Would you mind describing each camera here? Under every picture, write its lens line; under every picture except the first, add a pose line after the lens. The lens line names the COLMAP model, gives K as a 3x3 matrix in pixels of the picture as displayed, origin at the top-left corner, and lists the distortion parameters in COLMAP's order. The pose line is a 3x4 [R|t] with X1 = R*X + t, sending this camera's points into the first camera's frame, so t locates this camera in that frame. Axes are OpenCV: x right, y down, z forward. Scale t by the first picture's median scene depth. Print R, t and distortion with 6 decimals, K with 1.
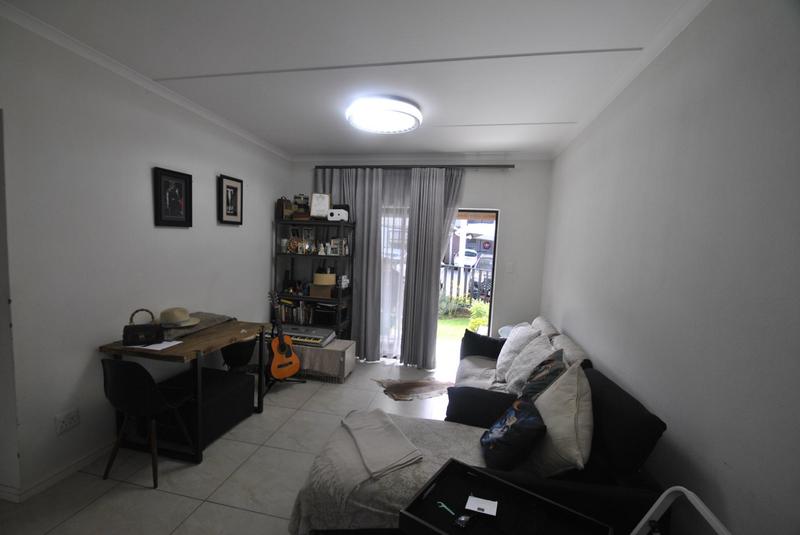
lens RADIAL K [[347.1, 0, 399.6], [0, 347.1, 273.4], [0, 0, 1]] dist [-0.001443, -0.001225]
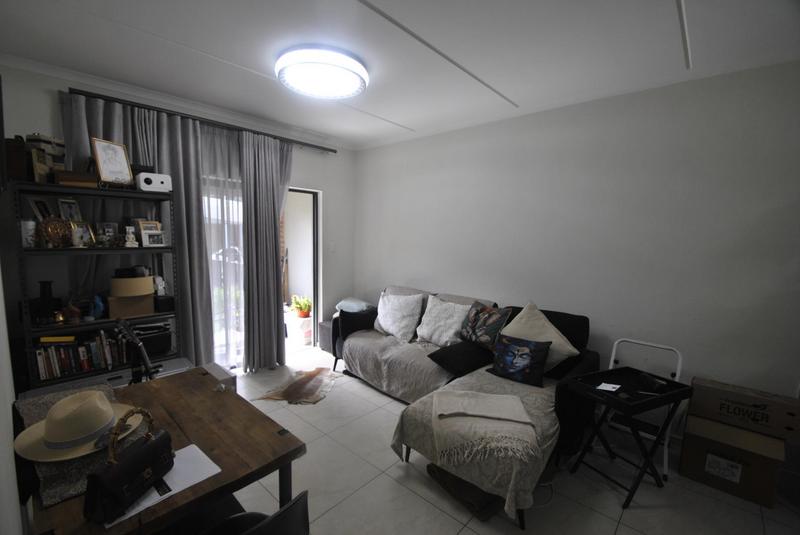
lens RADIAL K [[347.1, 0, 380.5], [0, 347.1, 270.9], [0, 0, 1]] dist [-0.001443, -0.001225]
pose [[0.531448, -0.124317, 0.837919, -0.506145], [0.068565, 0.992240, 0.103726, -0.045089], [-0.844312, 0.002327, 0.535847, 0.303367]]
